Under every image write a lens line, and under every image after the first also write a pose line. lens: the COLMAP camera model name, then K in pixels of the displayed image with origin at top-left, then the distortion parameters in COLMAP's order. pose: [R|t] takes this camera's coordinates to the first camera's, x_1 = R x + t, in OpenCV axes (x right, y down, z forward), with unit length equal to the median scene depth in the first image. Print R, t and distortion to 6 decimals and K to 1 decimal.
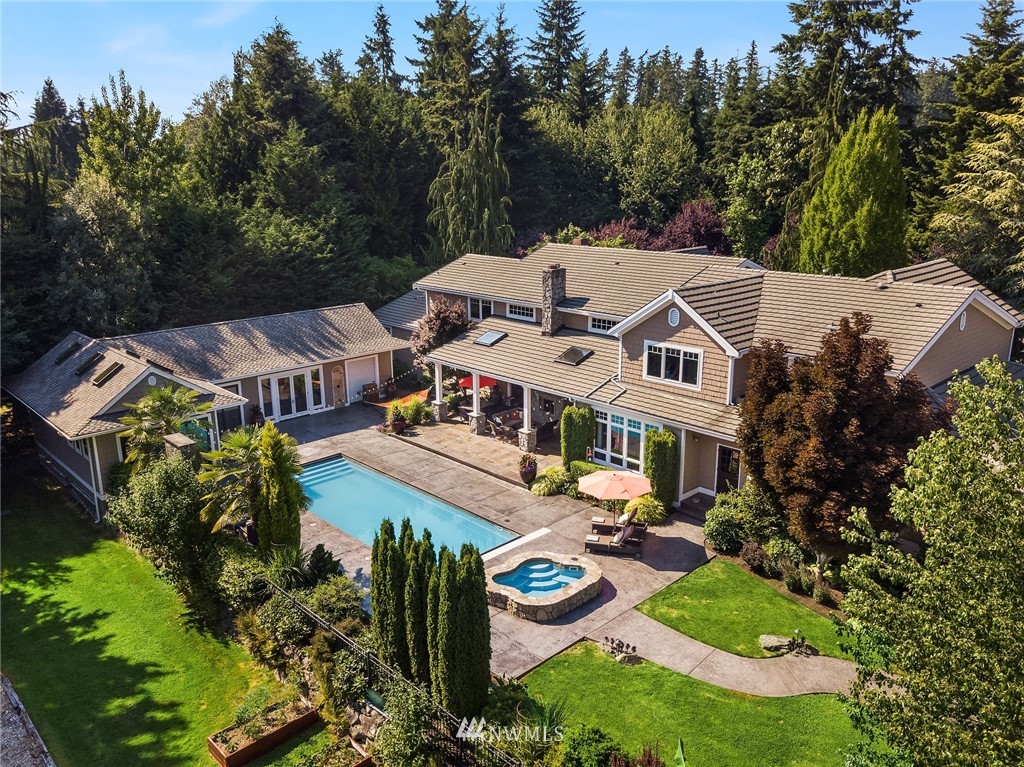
lens RADIAL K [[786.9, 0, 509.8], [0, 786.9, 387.0], [0, 0, 1]] dist [0.037560, -0.023327]
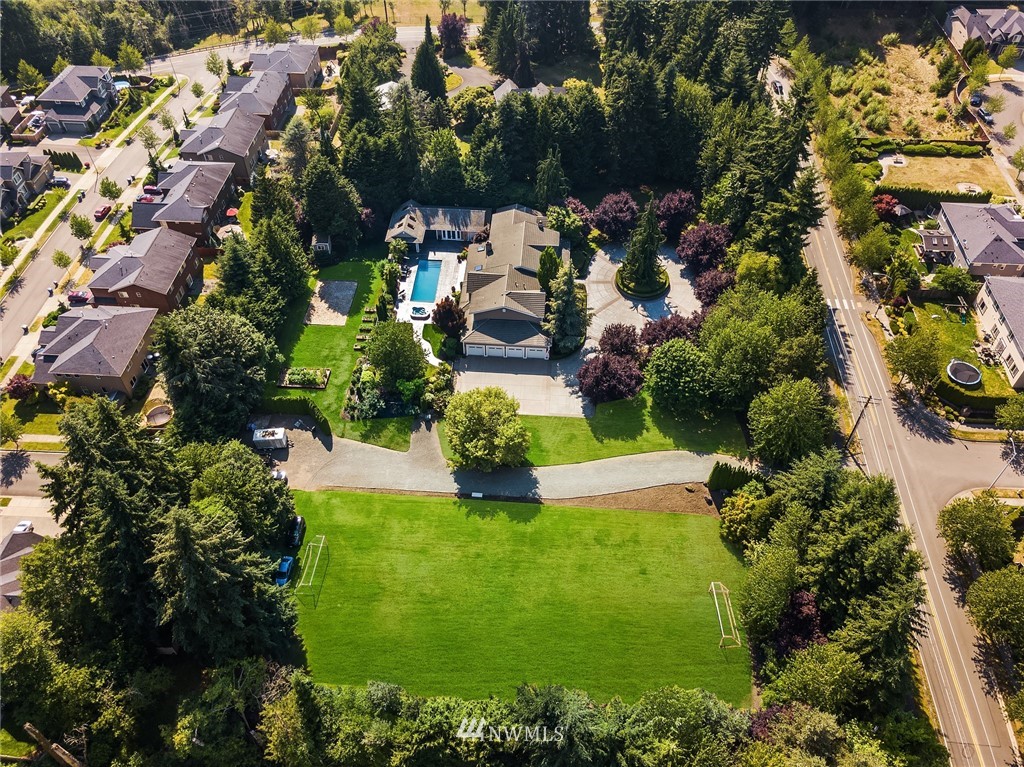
lens RADIAL K [[786.9, 0, 513.0], [0, 786.9, 390.5], [0, 0, 1]] dist [0.037560, -0.023327]
pose [[0.687700, 0.545235, -0.479362, 2.742094], [-0.210934, 0.781858, 0.586691, -2.157414], [0.694677, -0.302353, 0.652692, -1.867319]]
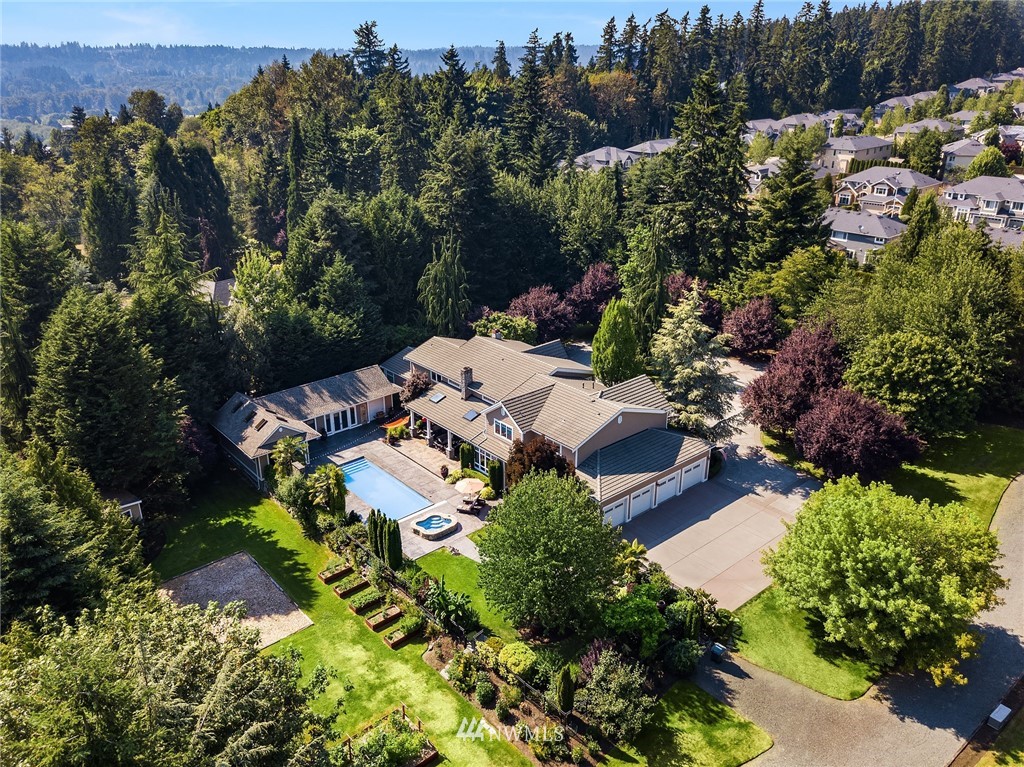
lens RADIAL K [[786.9, 0, 508.7], [0, 786.9, 375.7], [0, 0, 1]] dist [0.037560, -0.023327]
pose [[0.998437, 0.017532, -0.053065, 0.331481], [-0.011249, 0.993131, 0.116470, -0.445454], [0.054742, -0.115691, 0.991776, -1.234934]]
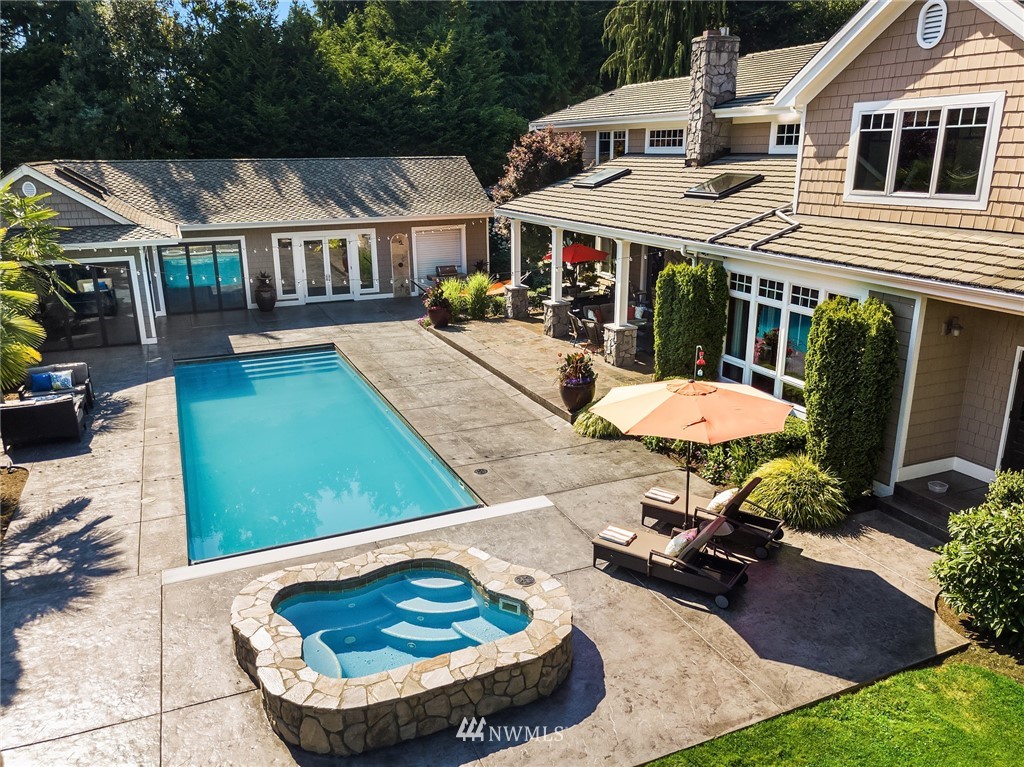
lens RADIAL K [[786.9, 0, 517.9], [0, 786.9, 386.0], [0, 0, 1]] dist [0.037560, -0.023327]
pose [[0.940617, 0.098527, -0.324856, 0.153598], [-0.090145, 0.995093, 0.040794, 0.091473], [0.327281, -0.009088, 0.944883, 0.527341]]
